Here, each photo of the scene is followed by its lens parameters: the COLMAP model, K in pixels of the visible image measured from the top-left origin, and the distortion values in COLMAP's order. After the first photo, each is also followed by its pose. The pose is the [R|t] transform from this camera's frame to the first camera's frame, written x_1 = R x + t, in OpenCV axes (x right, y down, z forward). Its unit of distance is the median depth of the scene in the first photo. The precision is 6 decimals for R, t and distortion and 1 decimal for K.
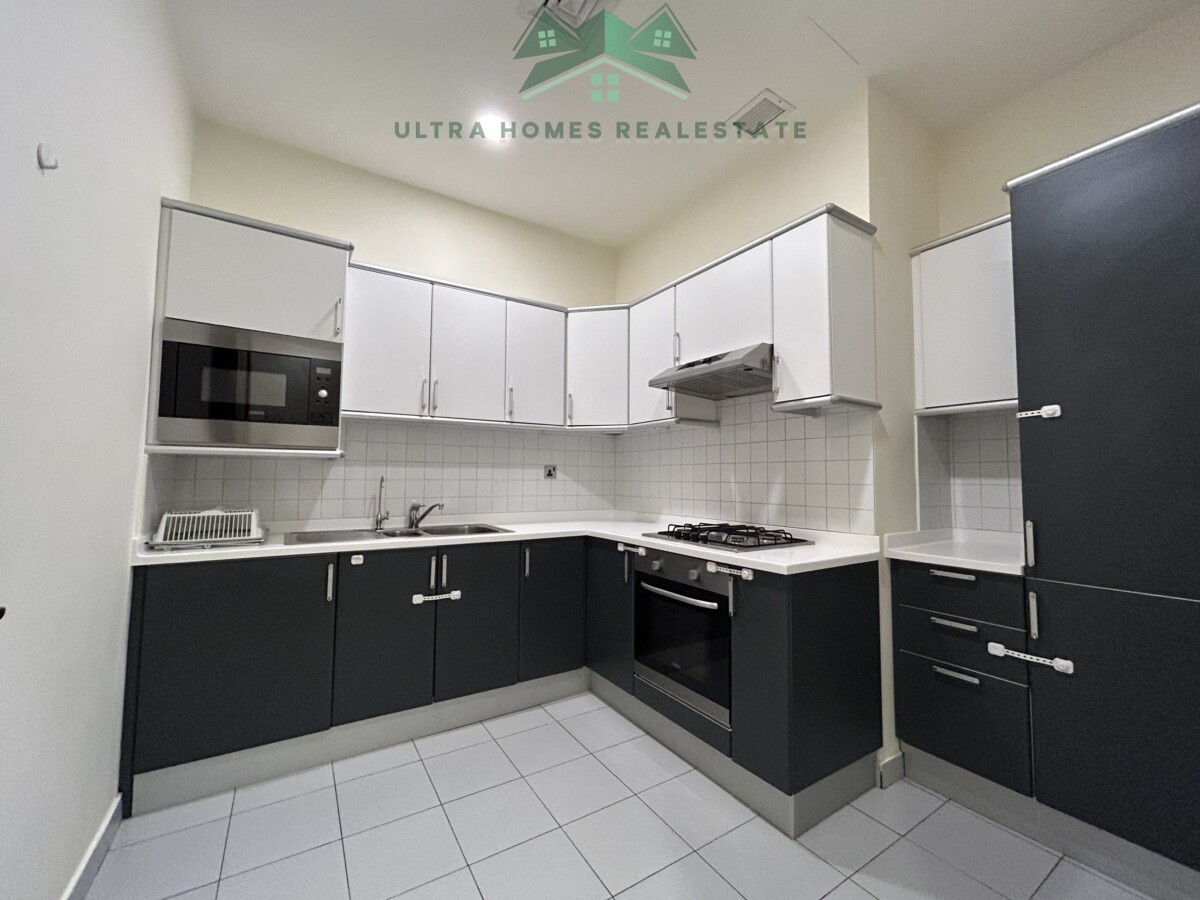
lens RADIAL K [[480.0, 0, 598.0], [0, 480.0, 449.1], [0, 0, 1]] dist [-0.002981, 0.000075]
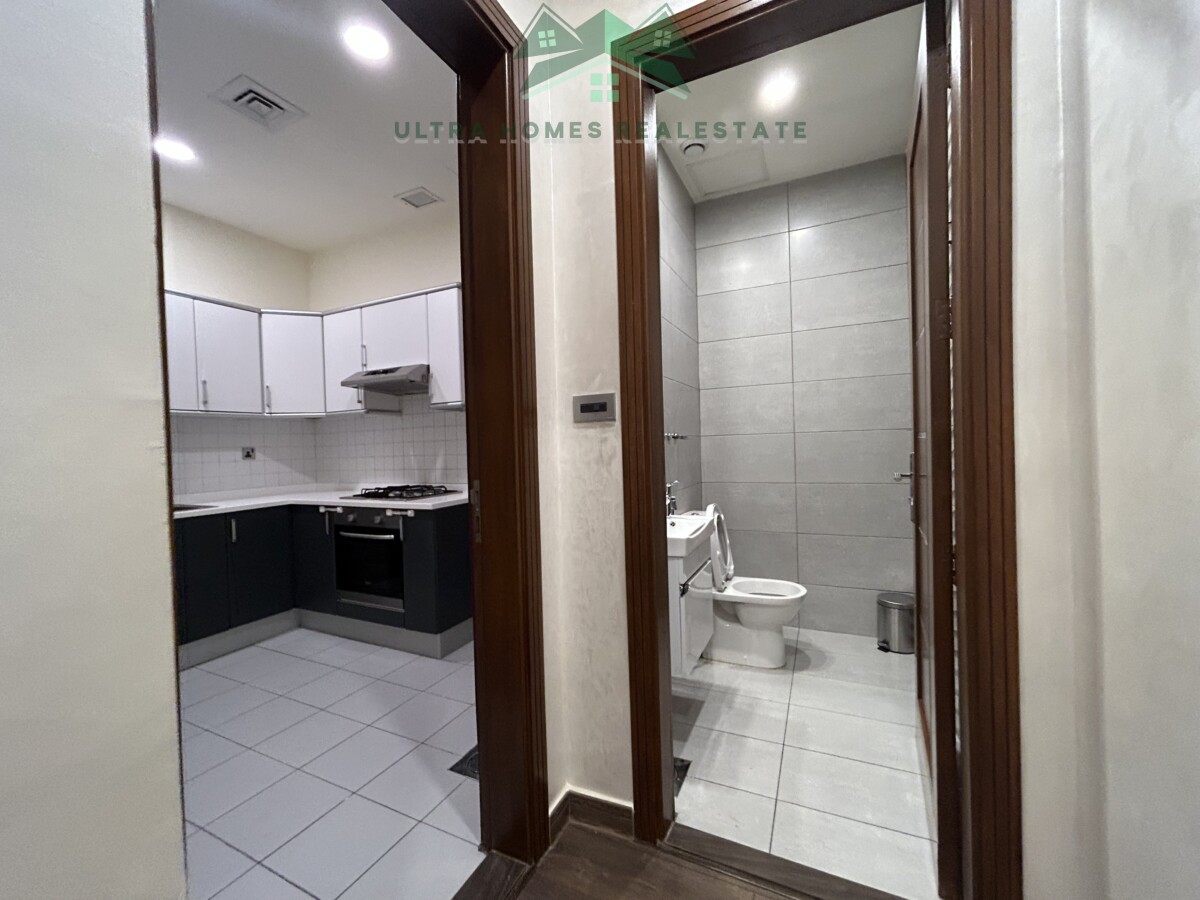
lens RADIAL K [[480.0, 0, 590.8], [0, 480.0, 449.3], [0, 0, 1]] dist [-0.002981, 0.000075]
pose [[0.852803, -0.040768, 0.520639, -0.001613], [0.007693, 0.997821, 0.065534, -0.037461], [-0.522176, -0.051882, 0.851258, -0.472451]]
